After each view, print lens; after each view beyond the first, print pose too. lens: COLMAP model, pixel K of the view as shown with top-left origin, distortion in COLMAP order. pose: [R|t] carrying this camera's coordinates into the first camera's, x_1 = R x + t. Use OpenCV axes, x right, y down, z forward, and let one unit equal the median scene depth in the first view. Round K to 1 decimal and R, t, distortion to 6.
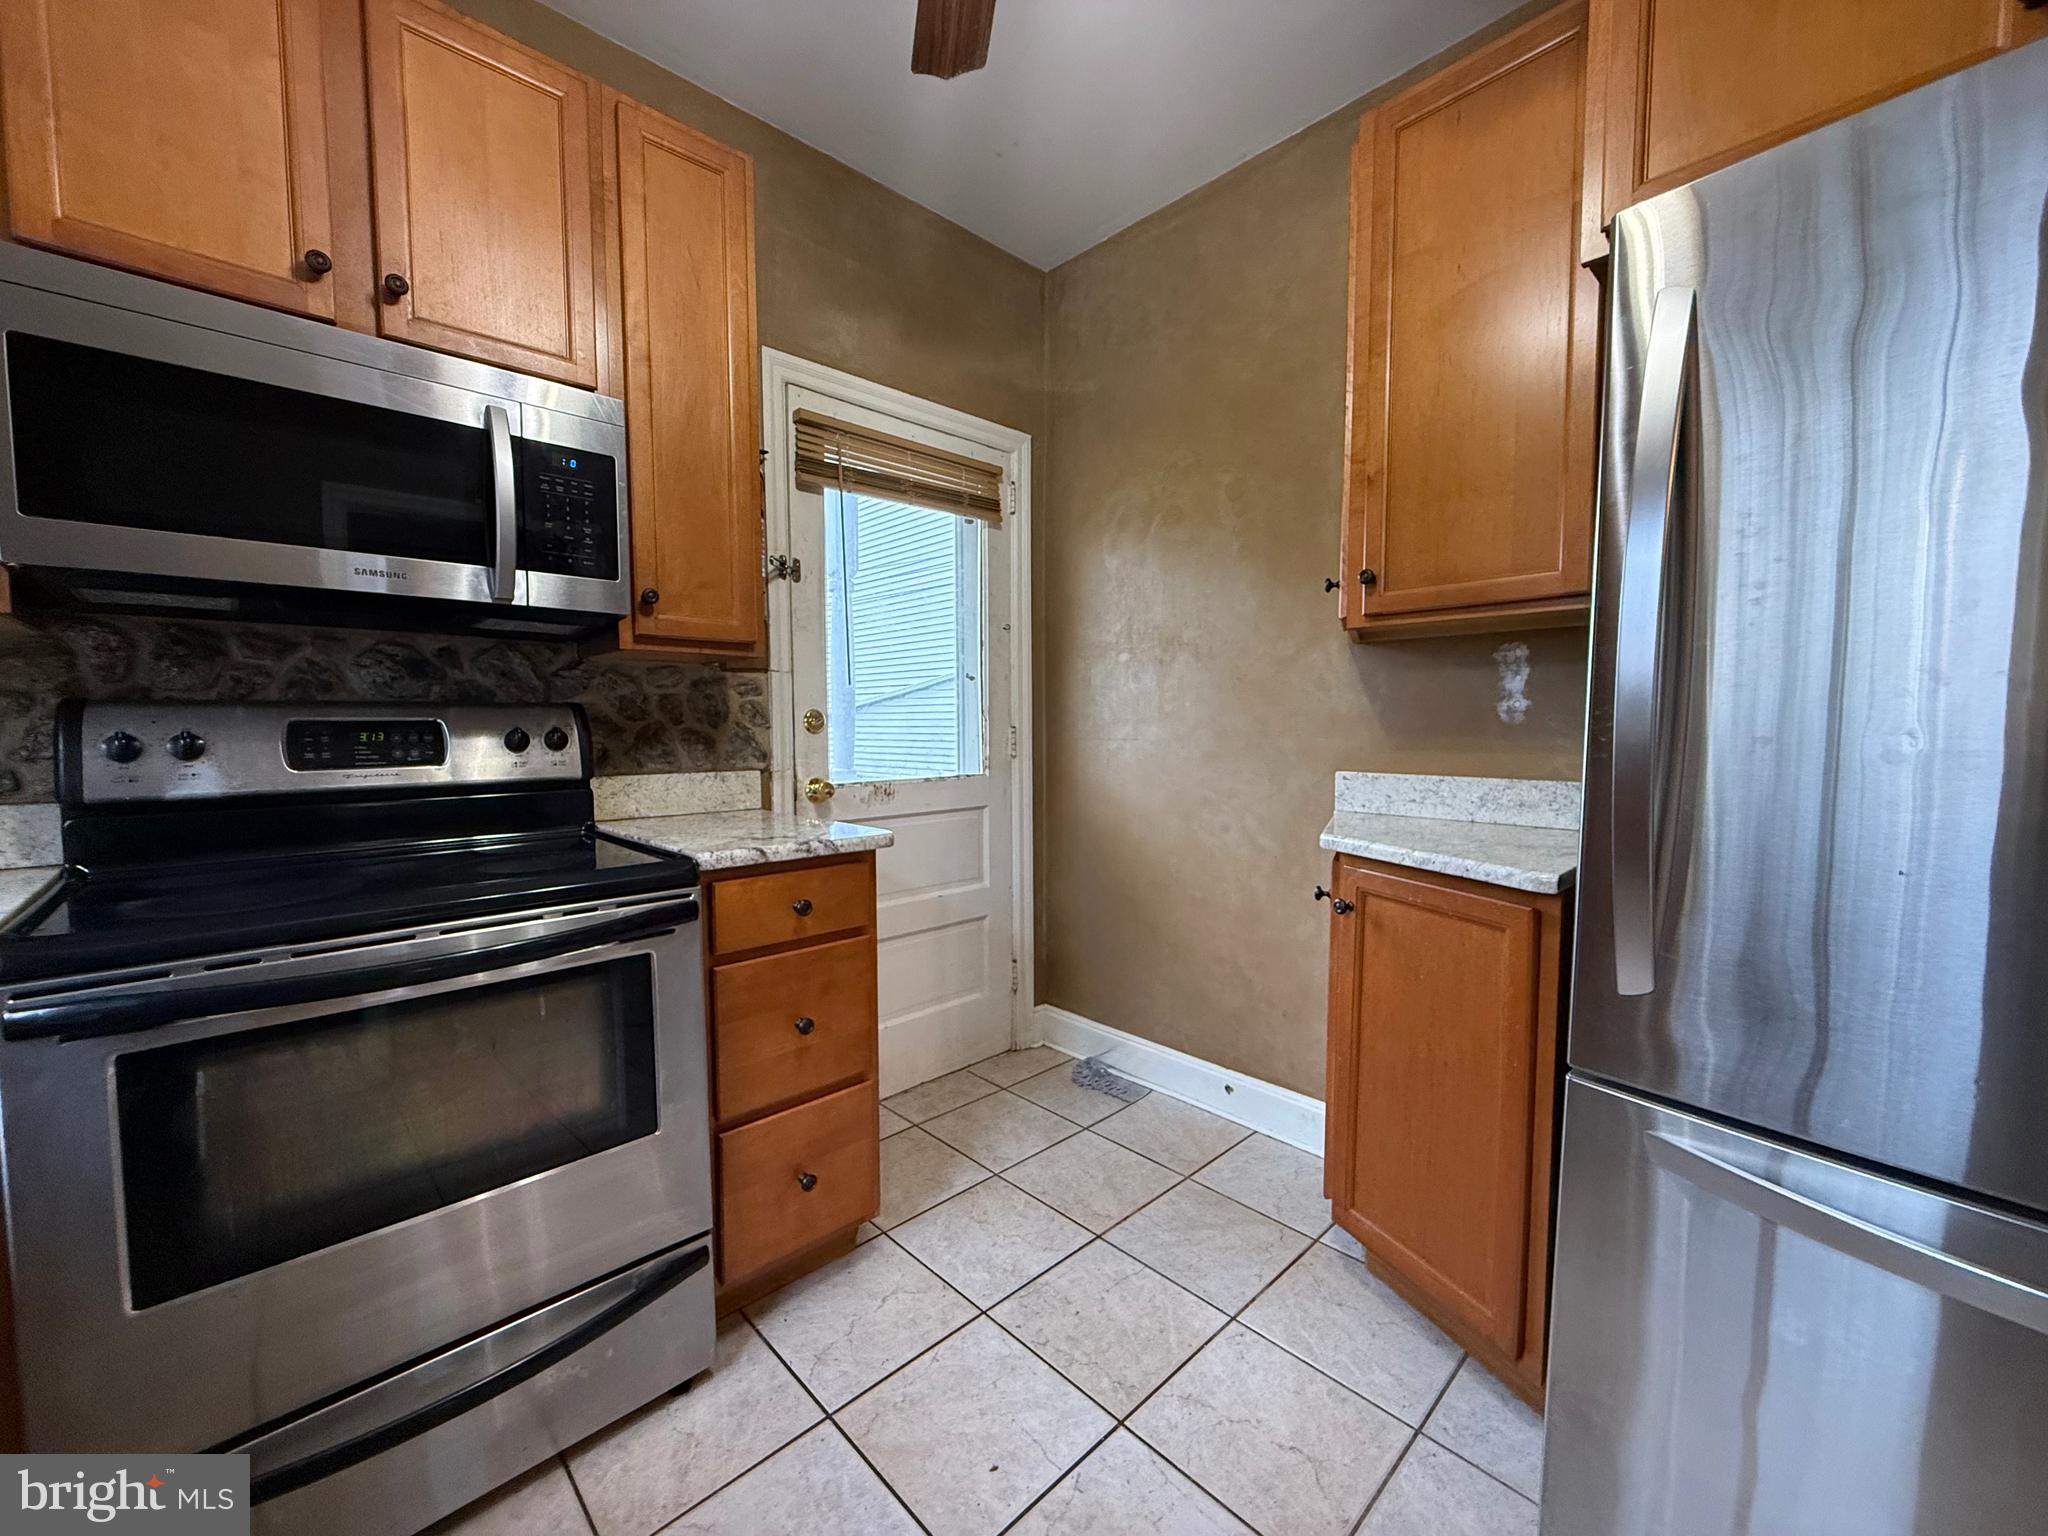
lens RADIAL K [[810.8, 0, 1023.2], [0, 810.8, 772.3], [0, 0, 1]] dist [-0.002376, -0.000368]
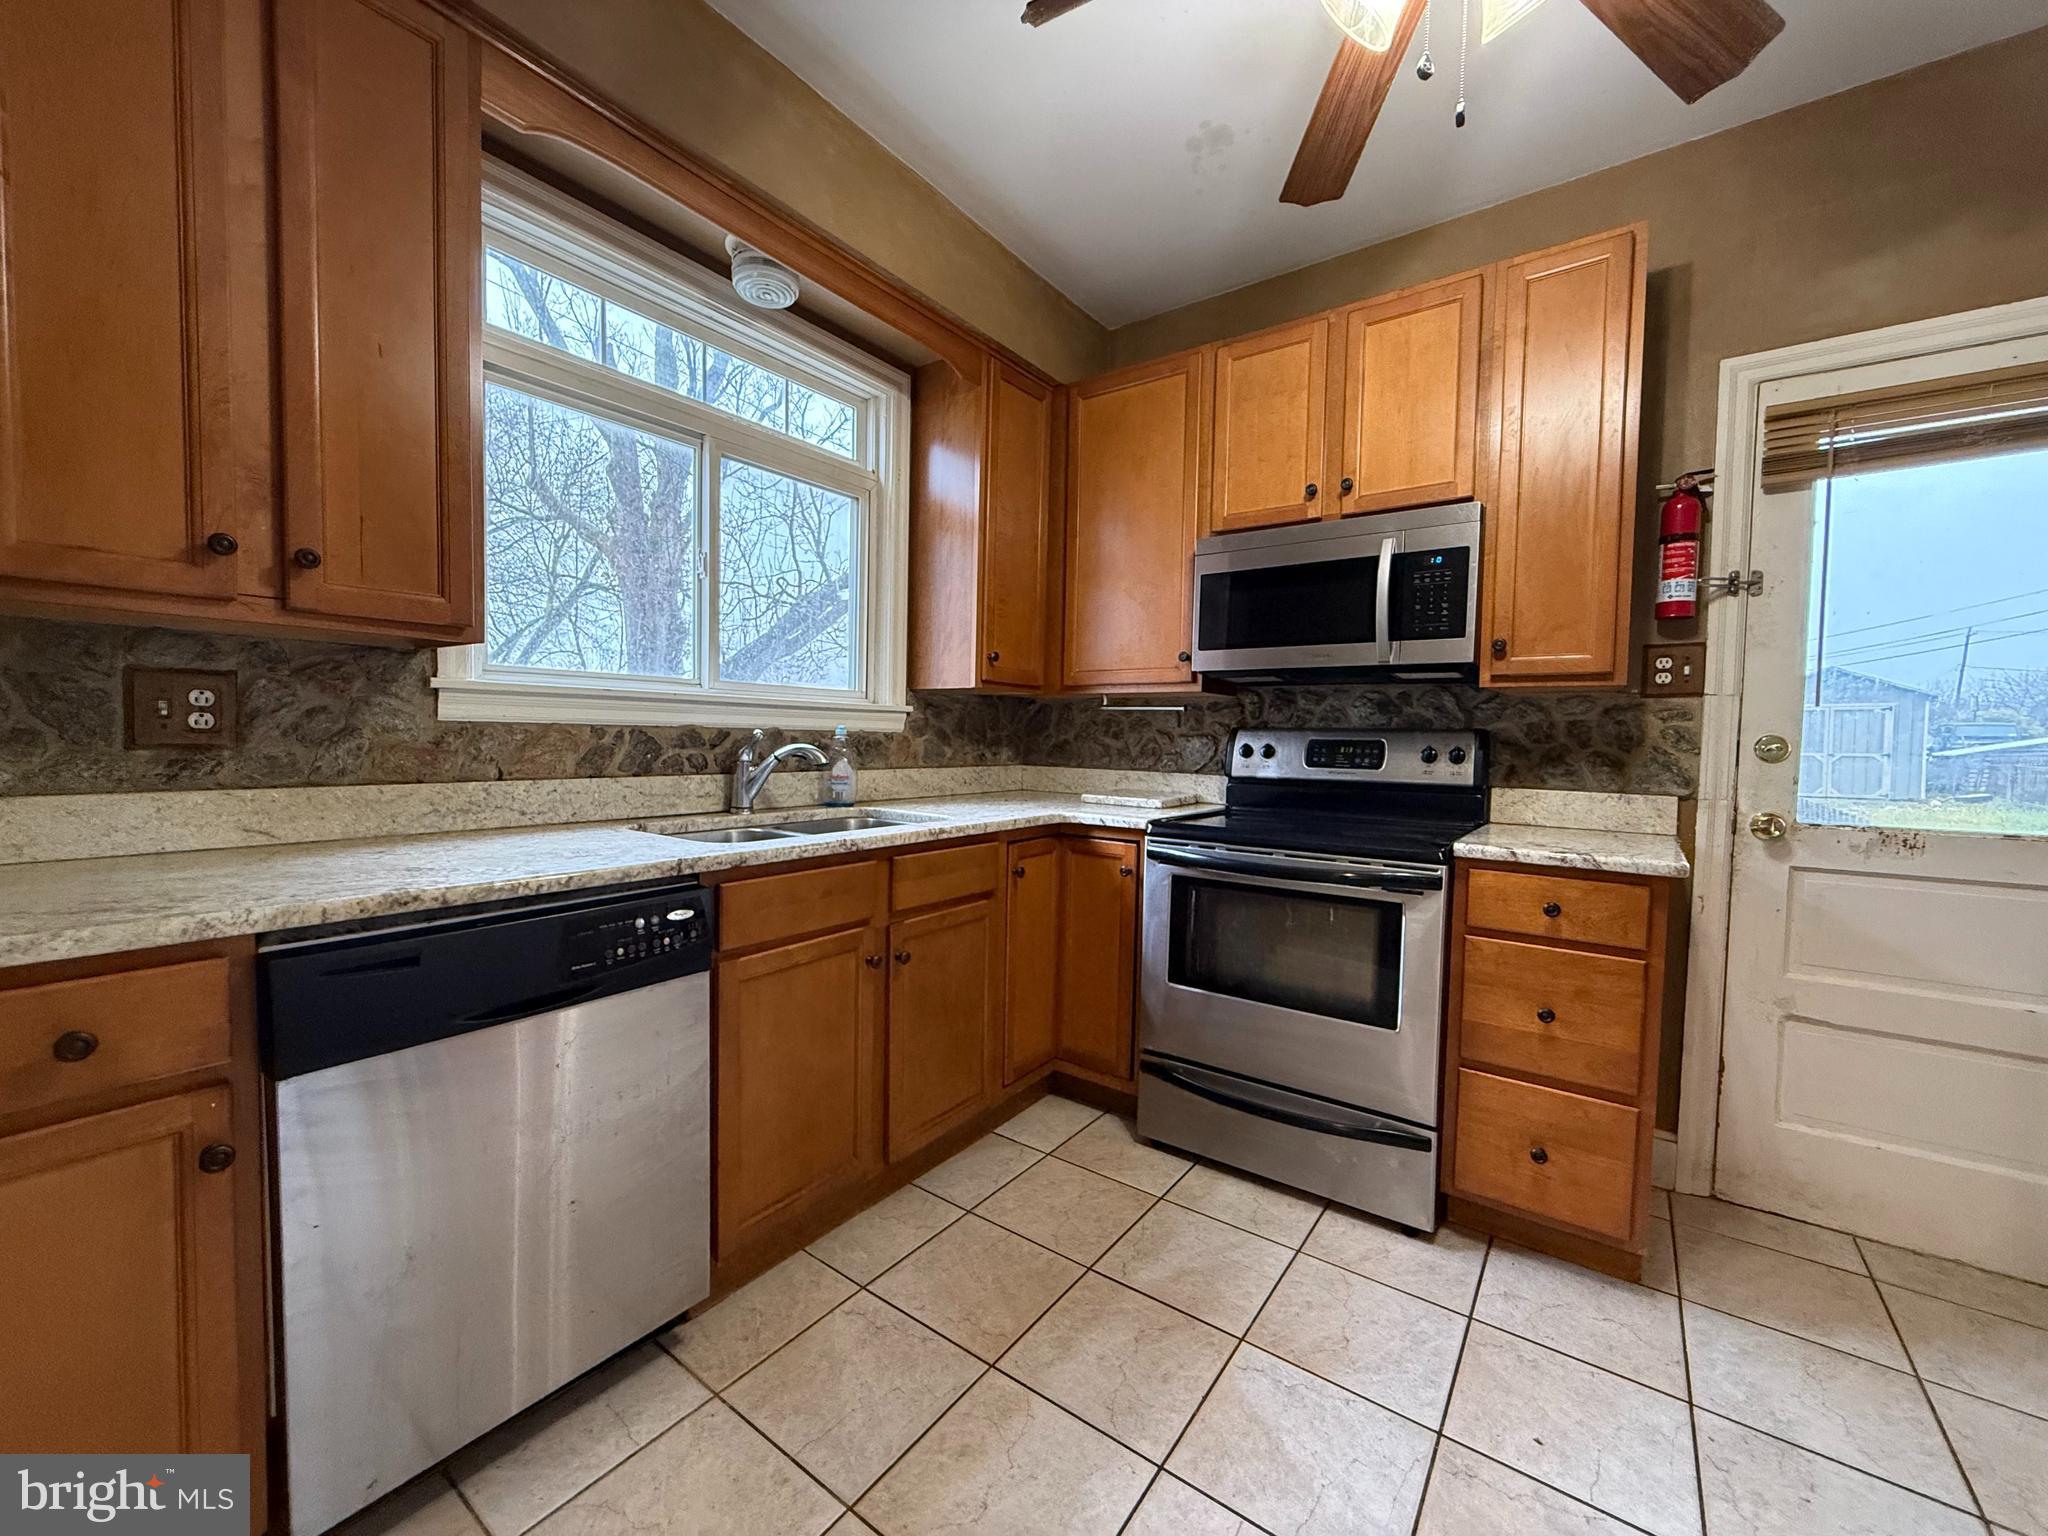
lens RADIAL K [[810.8, 0, 1023.2], [0, 810.8, 772.3], [0, 0, 1]] dist [-0.002376, -0.000368]
pose [[0.170594, 0.049666, -0.984089, 0.634361], [-0.080987, 0.996056, 0.036231, -0.003933], [0.982008, 0.073517, 0.173944, 0.060517]]
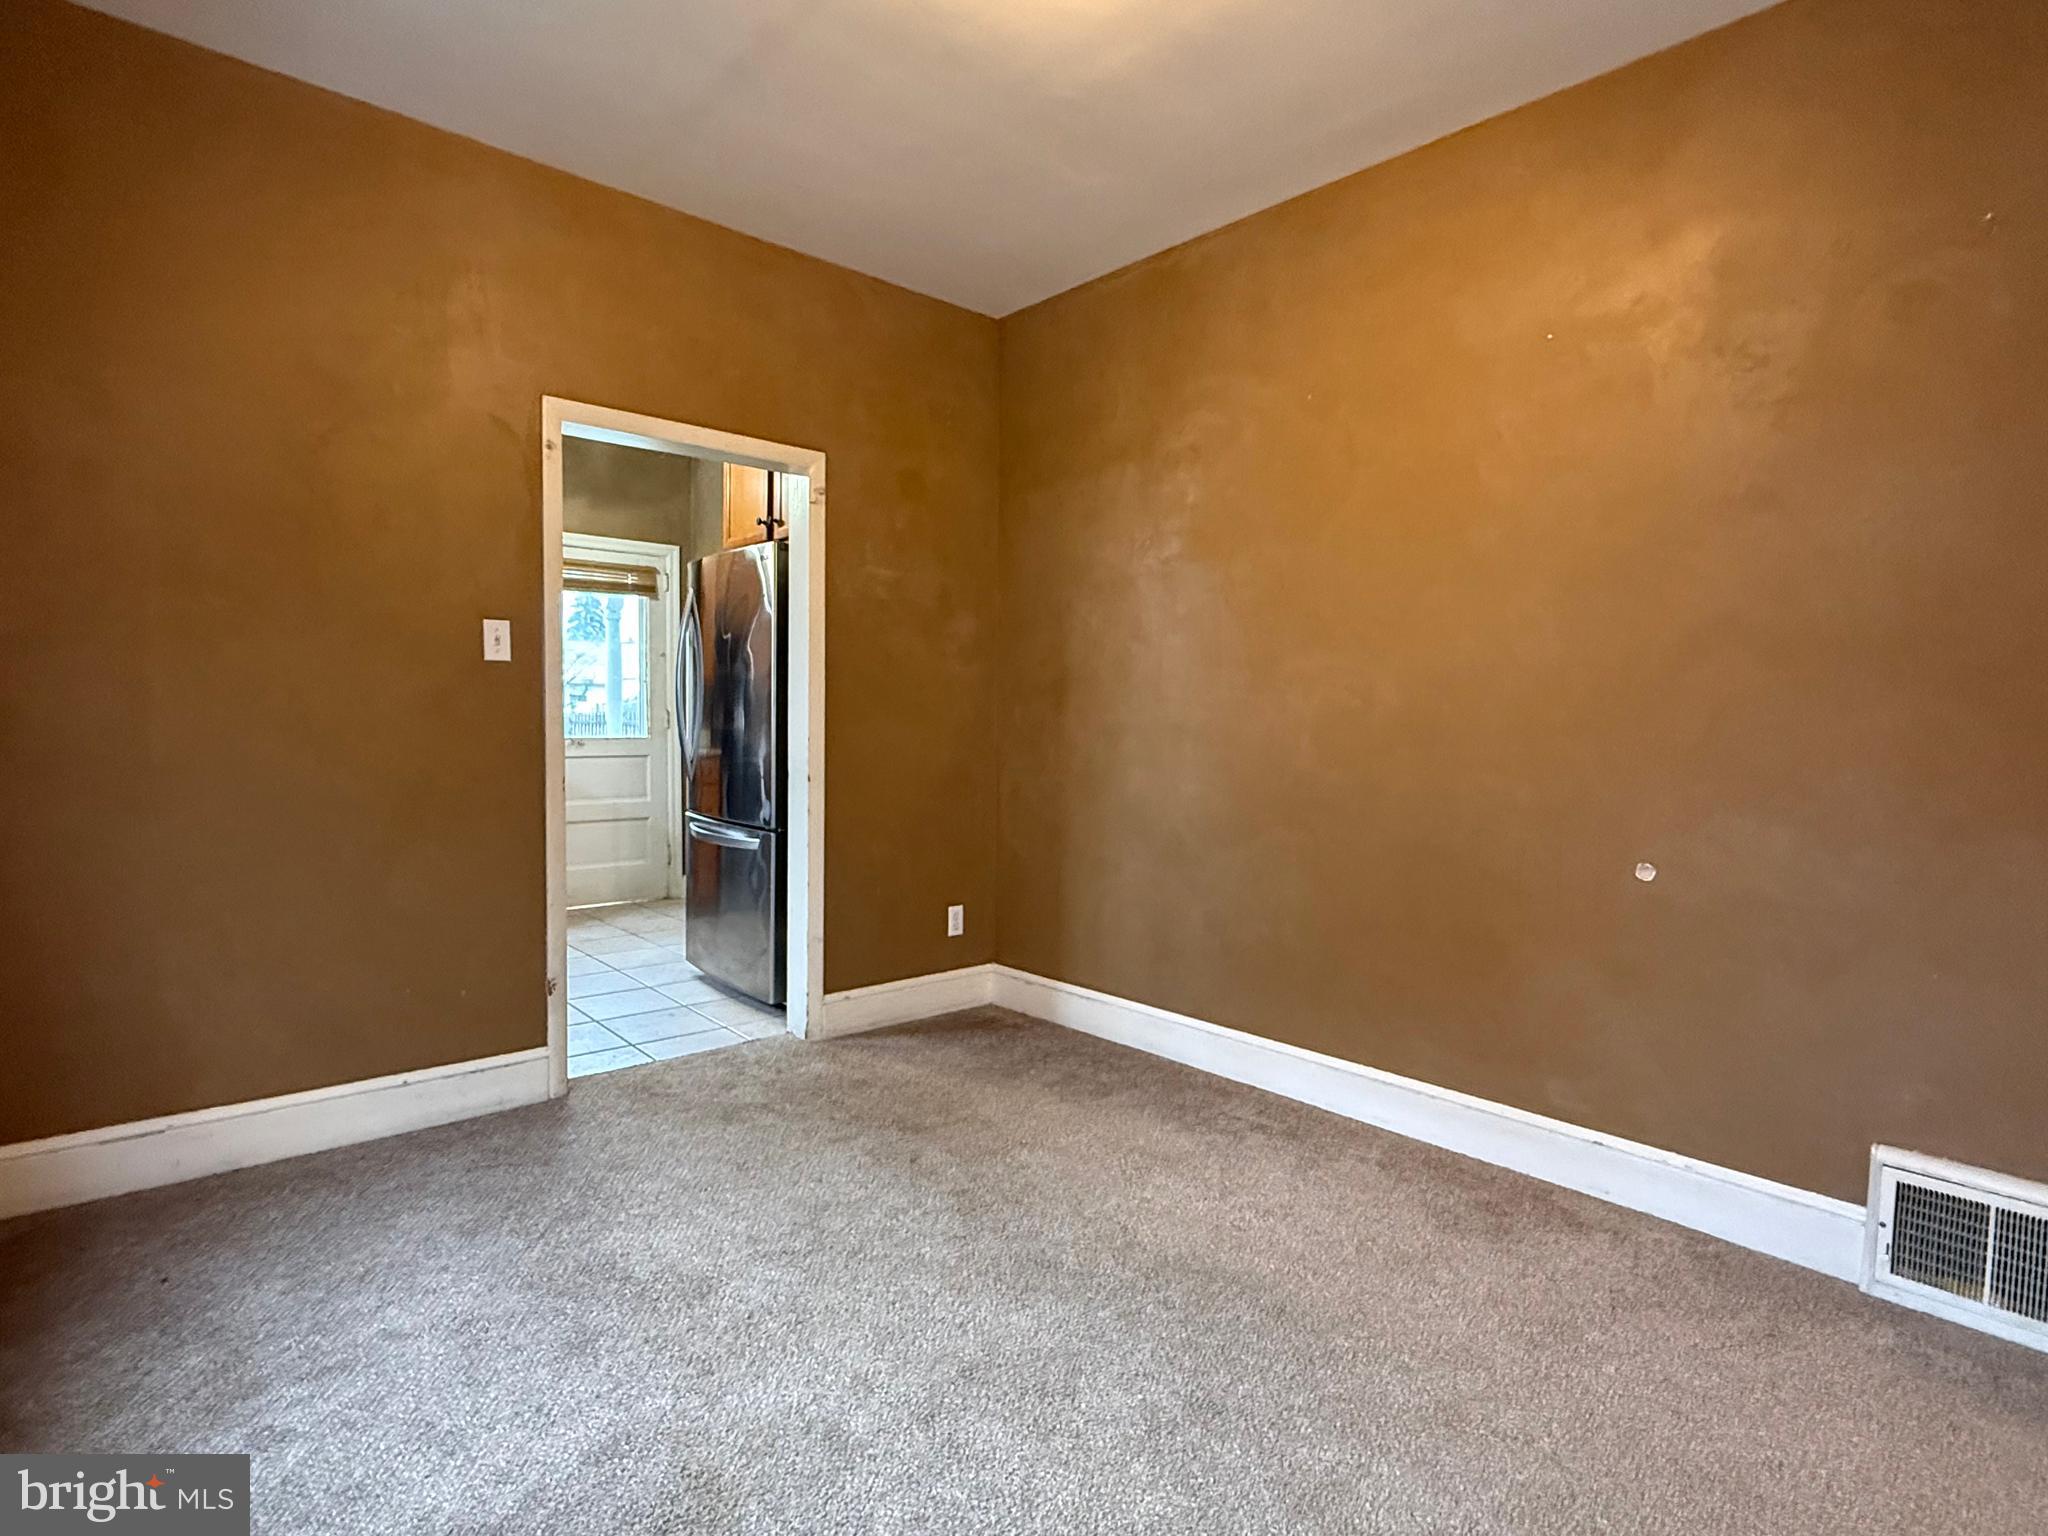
lens RADIAL K [[1053.4, 0, 1020.4], [0, 1053.4, 774.4], [0, 0, 1]] dist [-0.003057, -0.000333]
pose [[0.999282, 0.015078, -0.034769, 1.368239], [-0.015372, 0.999848, -0.008198, 0.144650], [0.034640, 0.008727, 0.999362, -2.061045]]
